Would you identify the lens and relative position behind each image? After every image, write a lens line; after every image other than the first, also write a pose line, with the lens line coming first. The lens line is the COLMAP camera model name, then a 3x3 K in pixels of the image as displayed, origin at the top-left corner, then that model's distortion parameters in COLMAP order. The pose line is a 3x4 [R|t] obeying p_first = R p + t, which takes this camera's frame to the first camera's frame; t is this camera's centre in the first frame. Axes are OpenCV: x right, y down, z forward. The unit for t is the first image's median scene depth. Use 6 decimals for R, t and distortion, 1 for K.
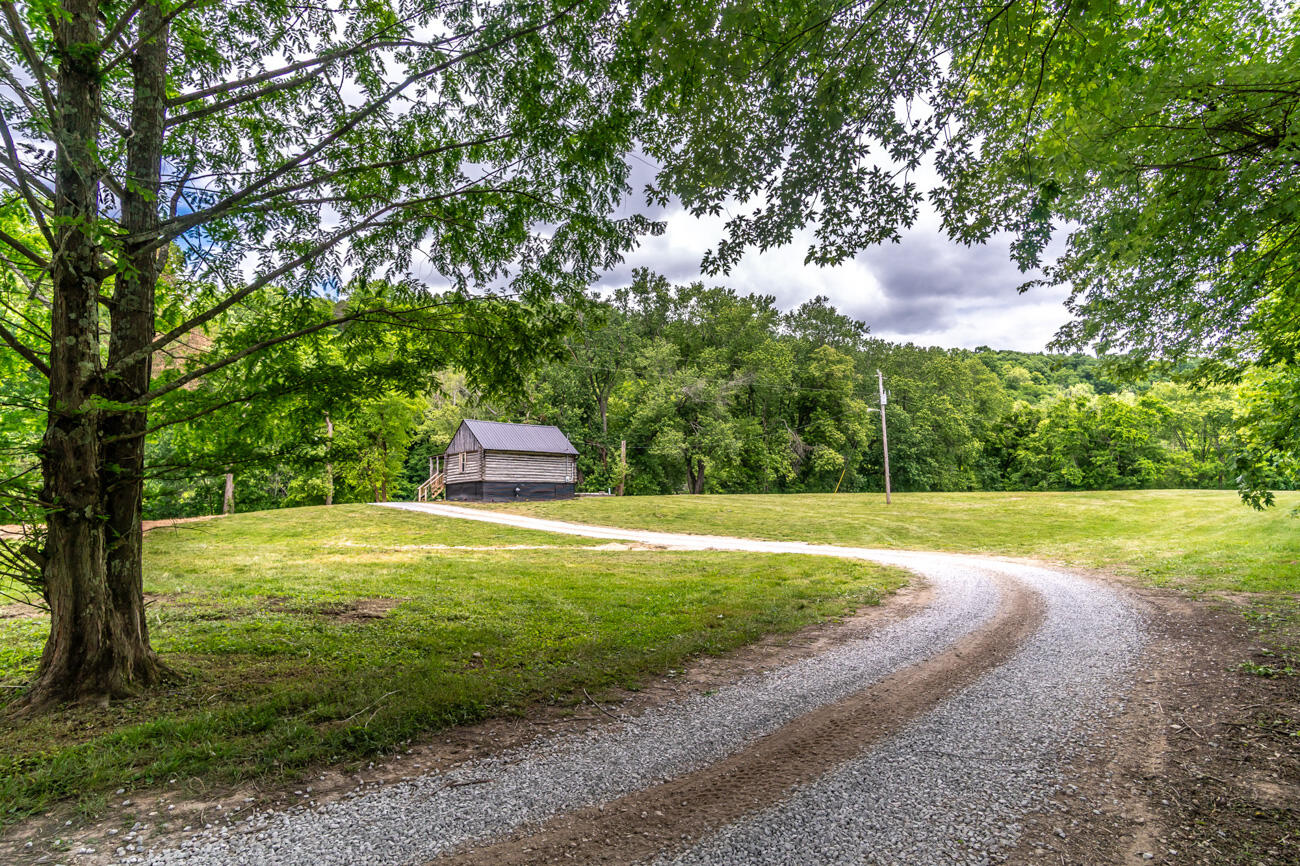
lens RADIAL K [[685.4, 0, 651.4], [0, 685.4, 436.4], [0, 0, 1]] dist [-0.000099, 0.002150]
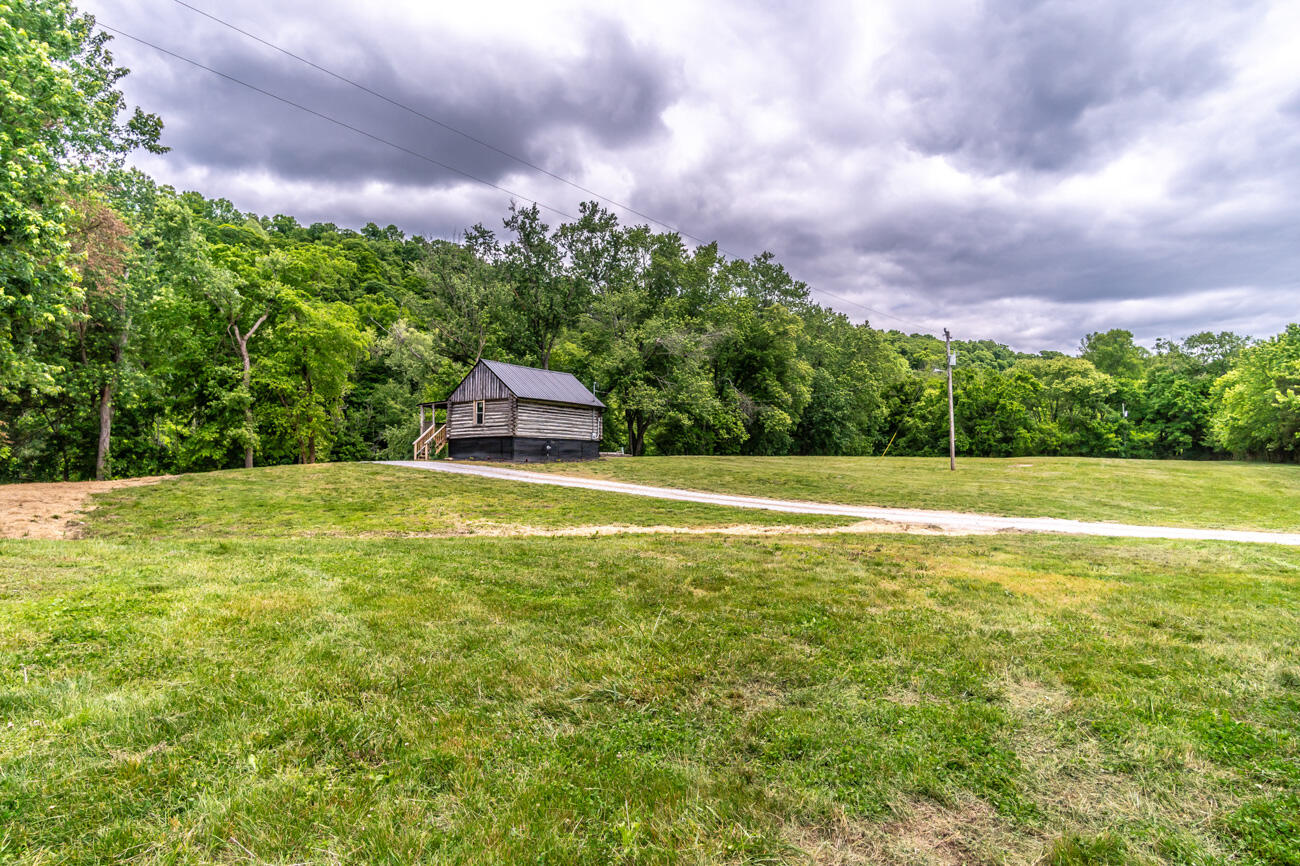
lens RADIAL K [[685.4, 0, 649.5], [0, 685.4, 433.2], [0, 0, 1]] dist [-0.000099, 0.002150]
pose [[0.970410, 0.024051, 0.240262, -0.153544], [-0.037531, 0.997958, 0.051687, 0.007299], [-0.238528, -0.059175, 0.969331, 0.095982]]
